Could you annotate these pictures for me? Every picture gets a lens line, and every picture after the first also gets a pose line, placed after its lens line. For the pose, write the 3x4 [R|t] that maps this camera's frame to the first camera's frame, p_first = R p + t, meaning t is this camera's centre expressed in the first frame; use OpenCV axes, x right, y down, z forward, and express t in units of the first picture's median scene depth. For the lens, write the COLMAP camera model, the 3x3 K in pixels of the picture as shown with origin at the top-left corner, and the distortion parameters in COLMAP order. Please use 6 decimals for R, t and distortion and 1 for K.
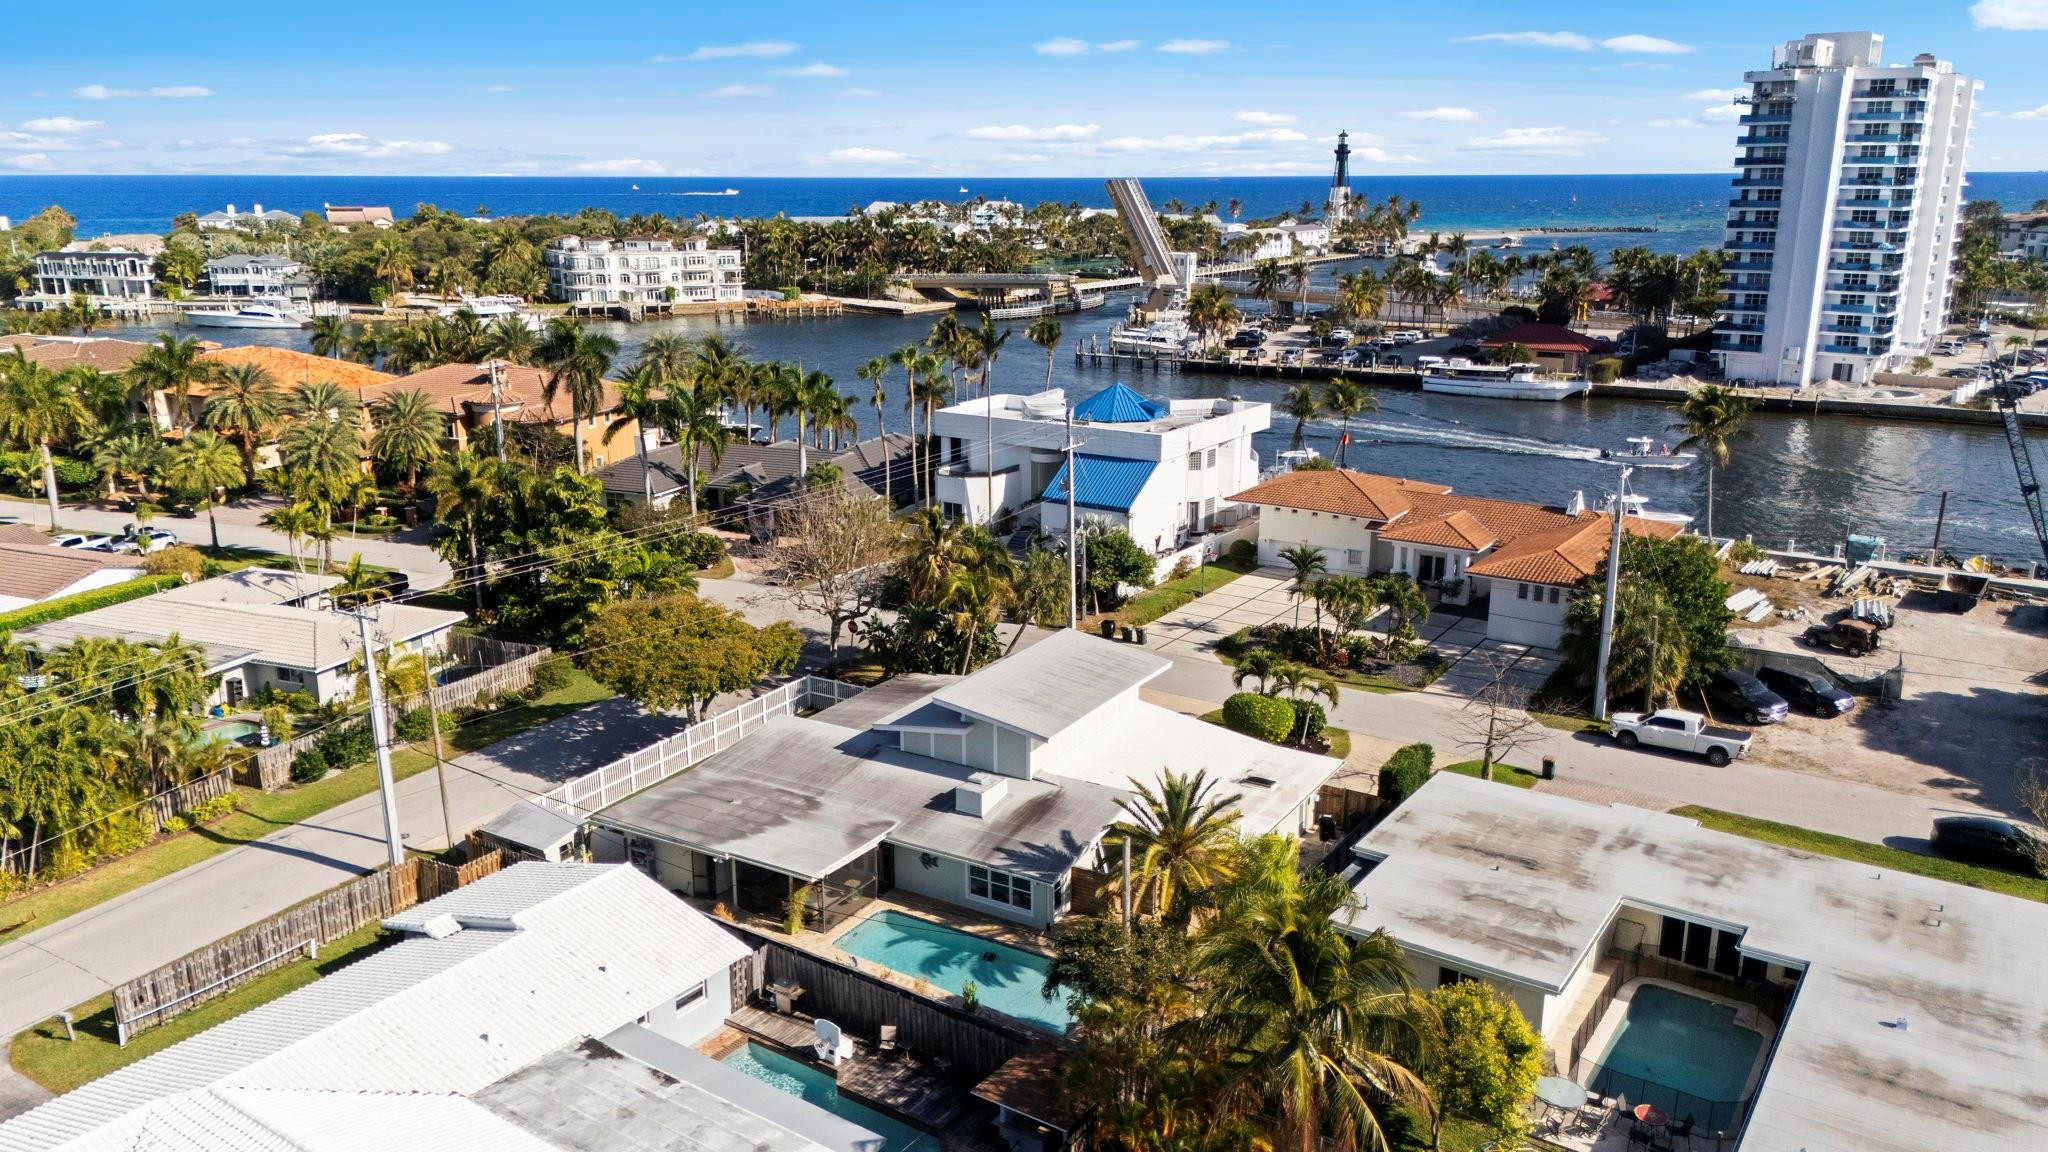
lens RADIAL K [[1548.0, 0, 990.6], [0, 1548.0, 579.2], [0, 0, 1]] dist [0.107375, -0.168282]
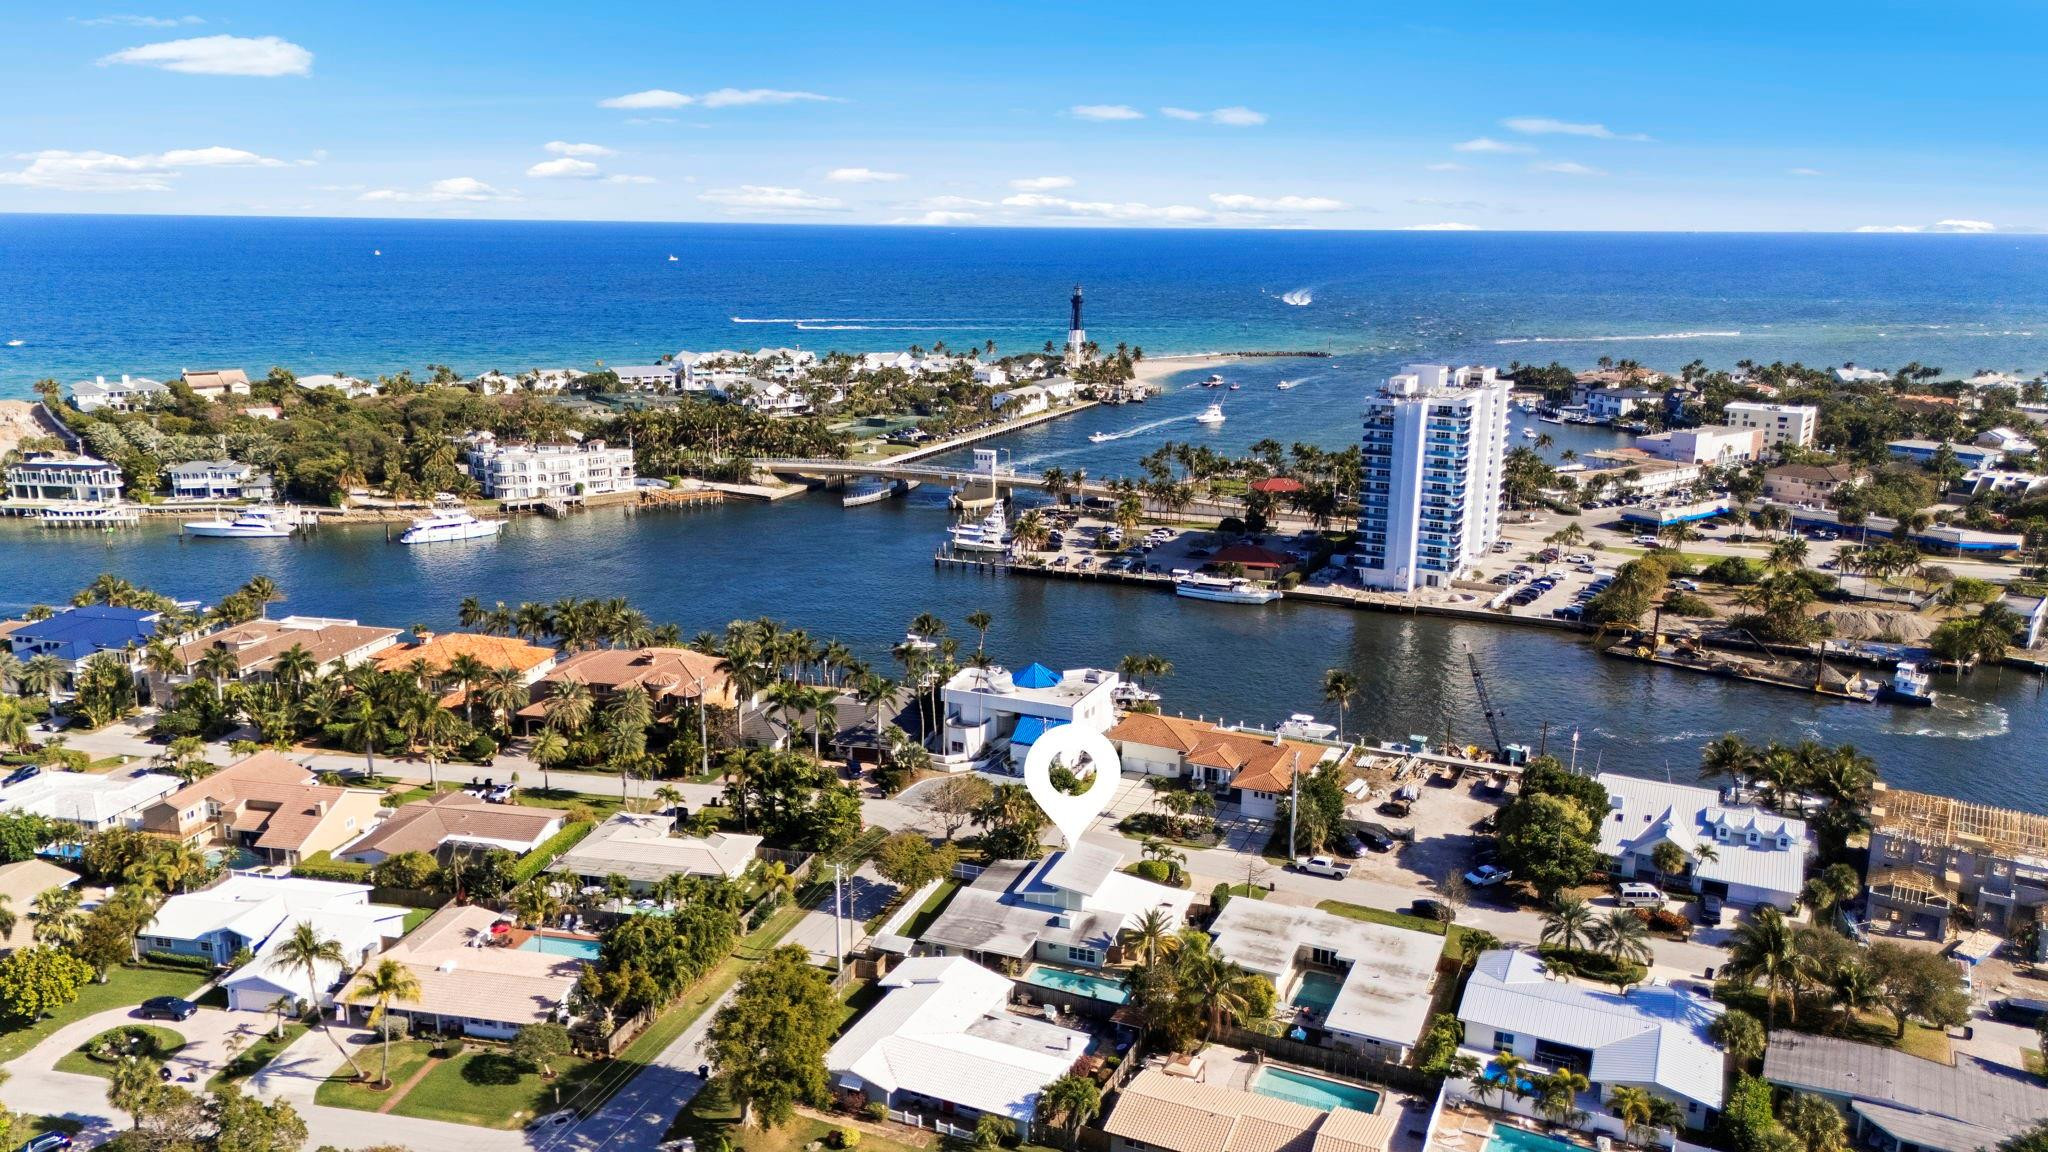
lens RADIAL K [[1548.0, 0, 990.6], [0, 1548.0, 579.2], [0, 0, 1]] dist [0.107375, -0.168282]
pose [[0.984089, -0.035099, 0.174172, -0.346186], [0.040029, 0.998889, -0.024873, -0.226253], [-0.173106, 0.031449, 0.984401, -0.954078]]
